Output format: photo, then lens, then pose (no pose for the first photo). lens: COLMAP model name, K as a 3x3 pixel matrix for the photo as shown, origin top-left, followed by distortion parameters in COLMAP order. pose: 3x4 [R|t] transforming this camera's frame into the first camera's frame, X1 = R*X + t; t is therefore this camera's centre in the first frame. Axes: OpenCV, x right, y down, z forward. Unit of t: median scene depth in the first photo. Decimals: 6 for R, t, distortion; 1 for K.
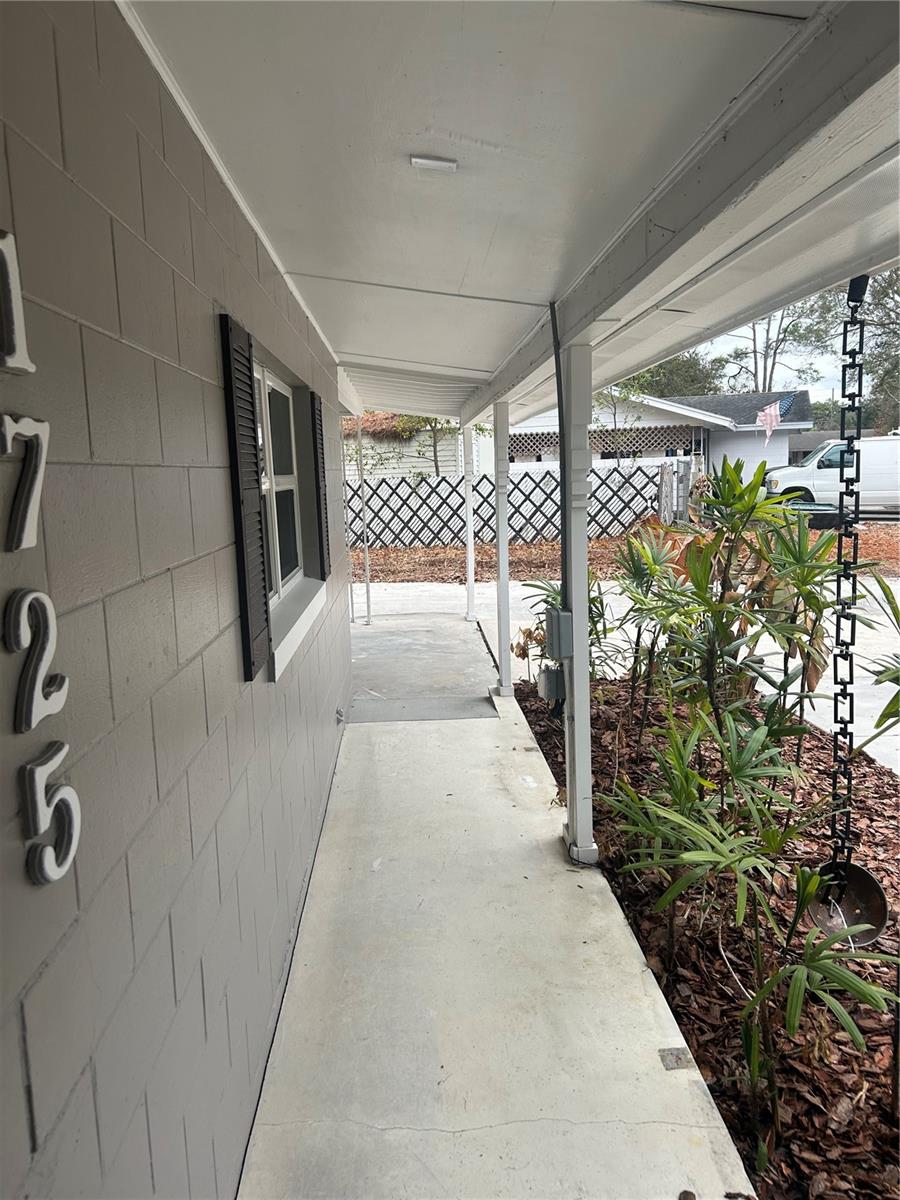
lens RADIAL K [[905.4, 0, 450.0], [0, 905.4, 600.0], [0, 0, 1]] dist [0.049449, -0.040928]
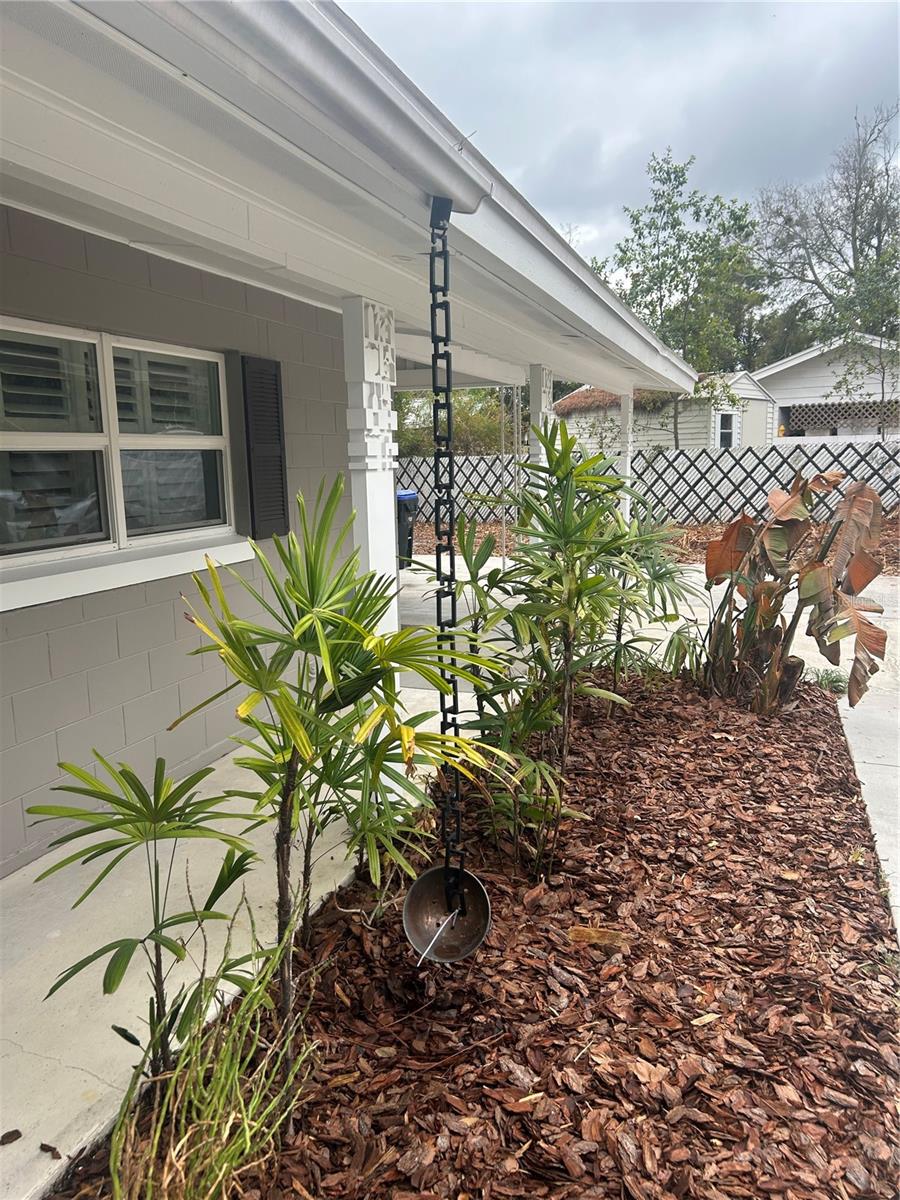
lens RADIAL K [[905.4, 0, 450.0], [0, 905.4, 600.0], [0, 0, 1]] dist [0.049449, -0.040928]
pose [[0.932509, 0.073890, -0.353506, 0.115171], [-0.061996, 0.997067, 0.044869, -0.006883], [0.355785, -0.019925, 0.934355, 0.015420]]
